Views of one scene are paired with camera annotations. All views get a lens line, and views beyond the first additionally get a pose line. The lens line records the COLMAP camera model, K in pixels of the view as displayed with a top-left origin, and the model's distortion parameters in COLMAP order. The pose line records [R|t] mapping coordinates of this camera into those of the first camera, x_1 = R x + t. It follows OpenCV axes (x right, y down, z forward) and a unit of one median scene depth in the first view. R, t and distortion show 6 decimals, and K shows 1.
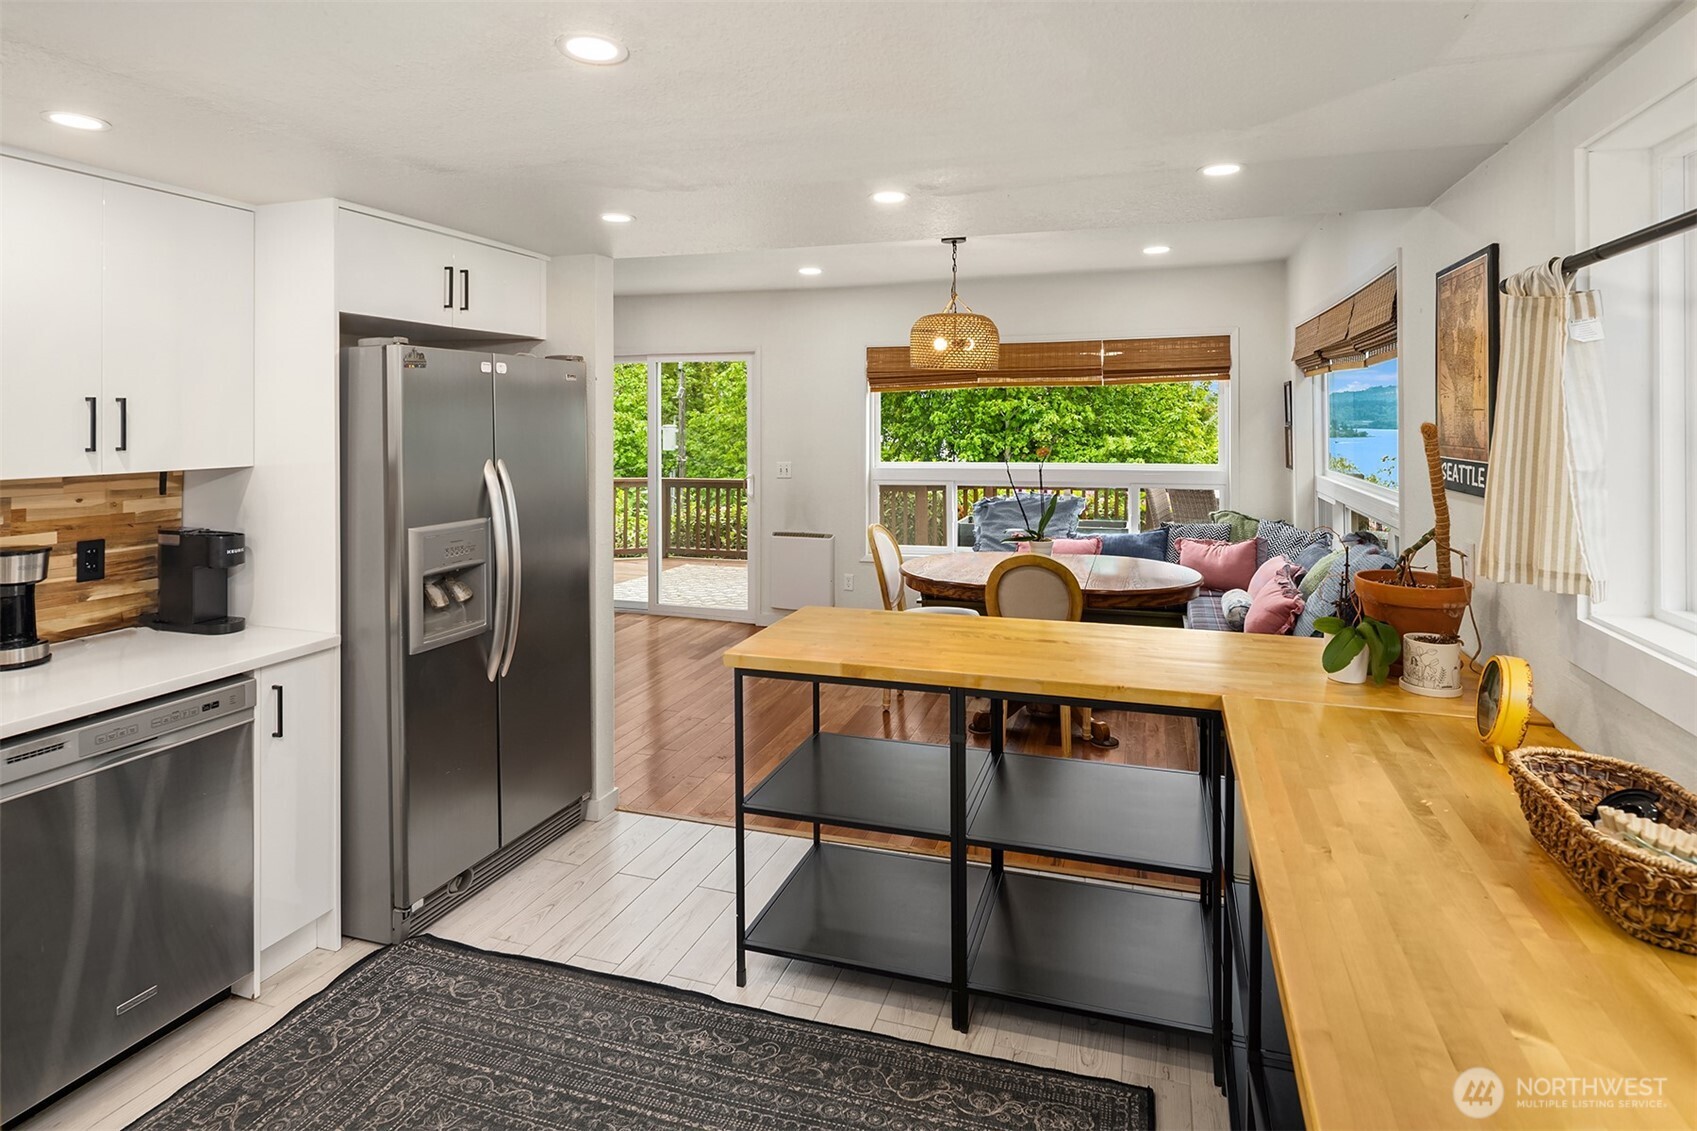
lens RADIAL K [[926.7, 0, 836.9], [0, 926.7, 561.0], [0, 0, 1]] dist [0.001170, -0.002838]
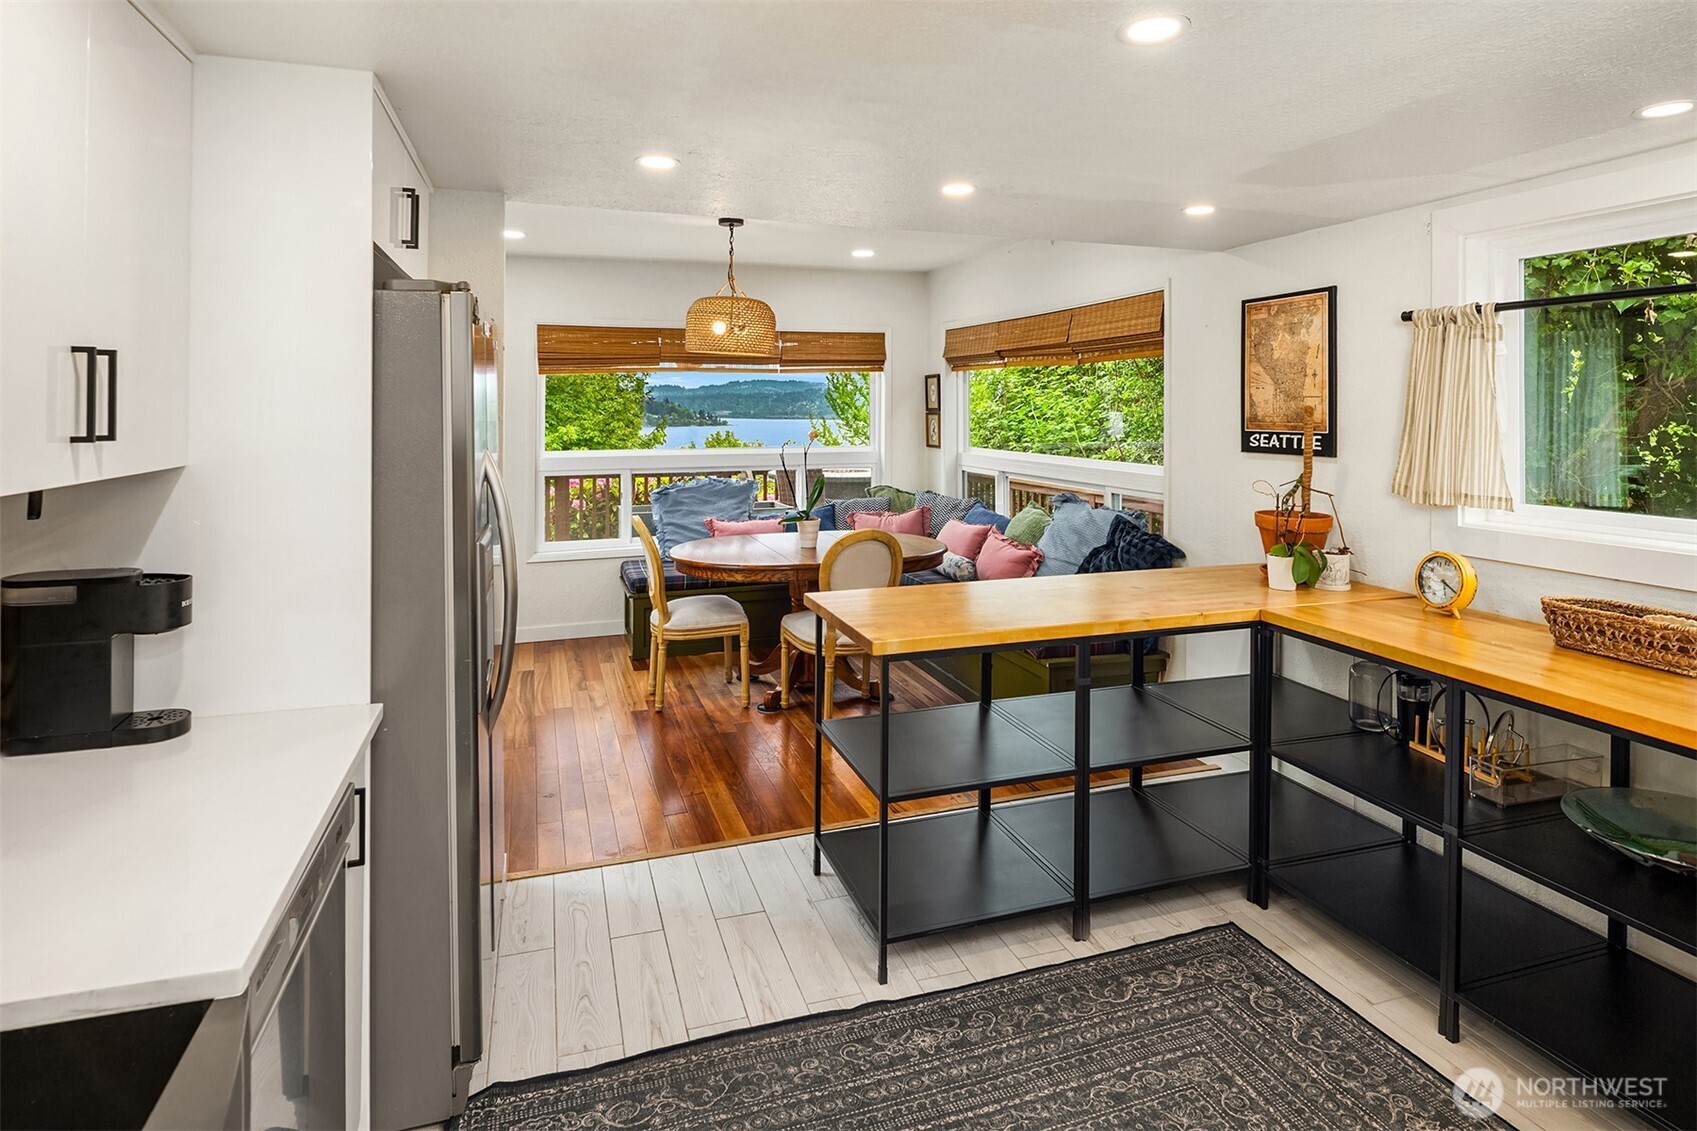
lens RADIAL K [[926.7, 0, 855.6], [0, 926.7, 553.4], [0, 0, 1]] dist [0.001170, -0.002838]
pose [[0.790541, -0.090965, 0.605616, -0.396442], [0.089385, 0.995456, 0.032841, -0.014374], [-0.605851, 0.028171, 0.795079, 0.136809]]
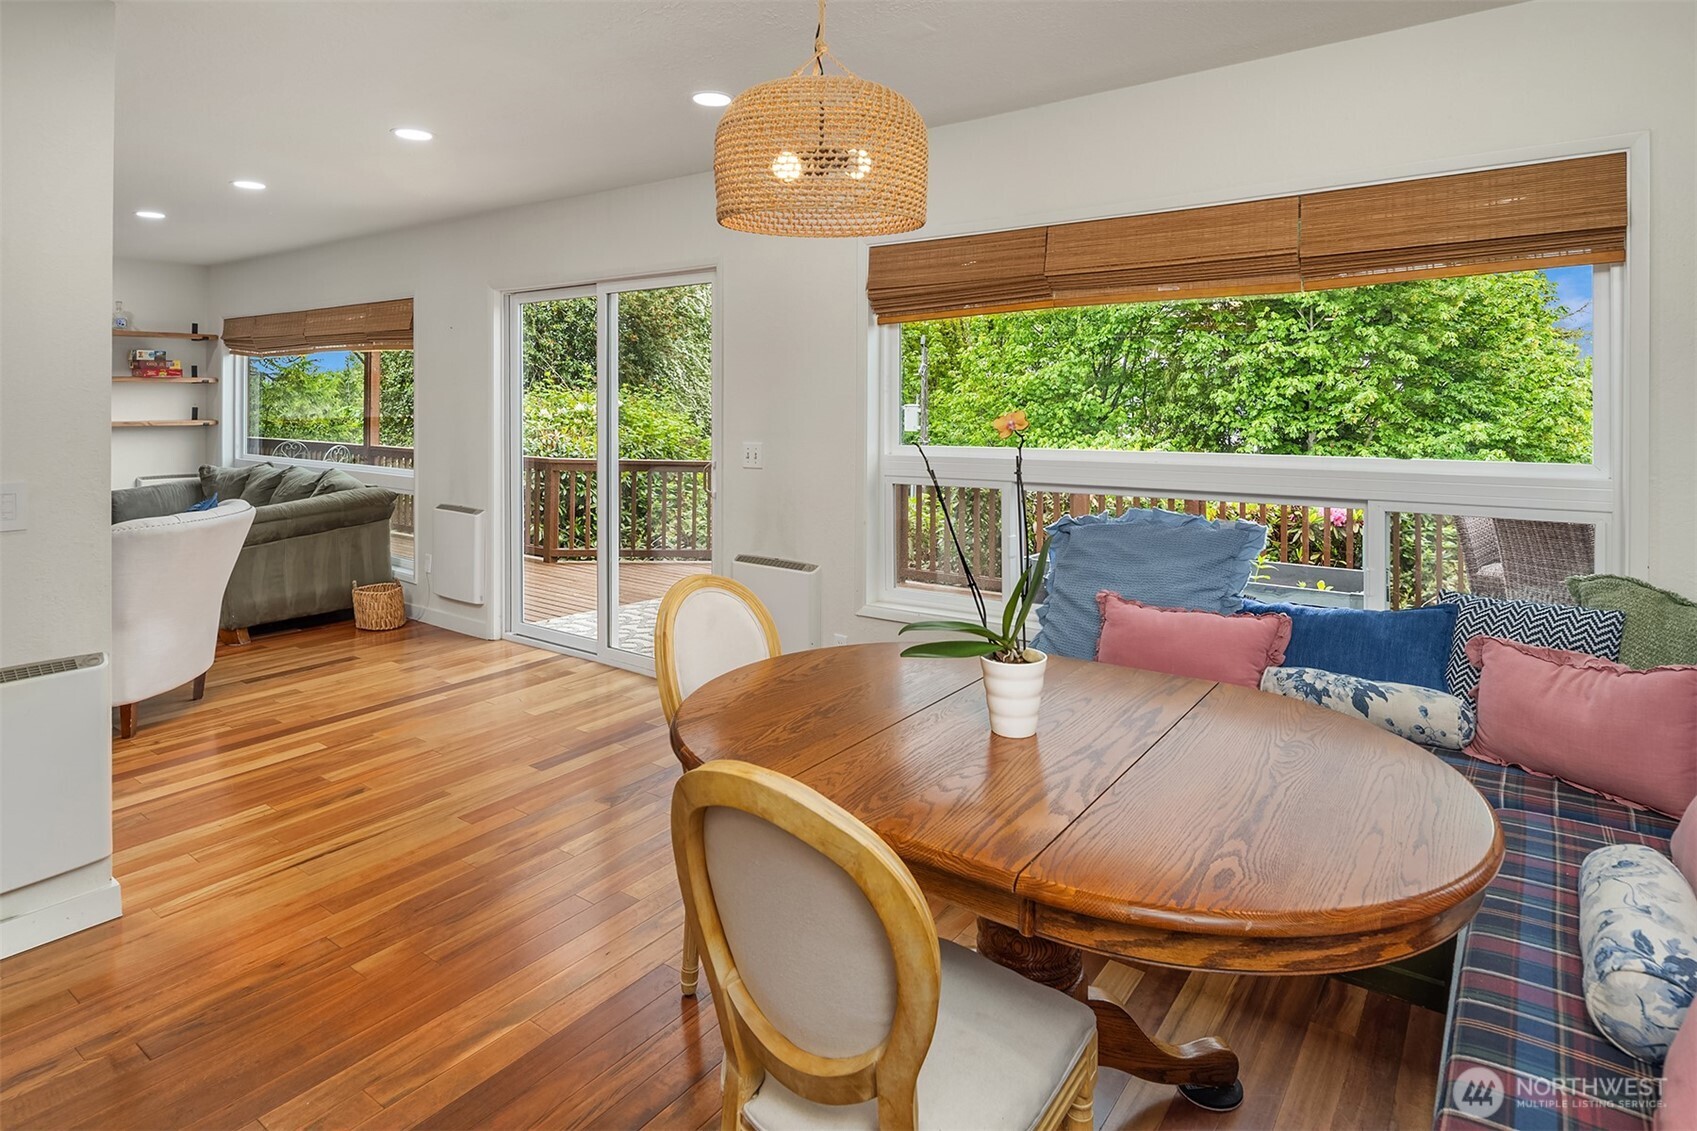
lens RADIAL K [[926.7, 0, 841.5], [0, 926.7, 496.3], [0, 0, 1]] dist [0.001170, -0.002838]
pose [[0.951209, 0.036257, -0.306410, 0.273531], [-0.051620, 0.997776, -0.042182, -0.070021], [0.304199, 0.055940, 0.950965, 0.626632]]
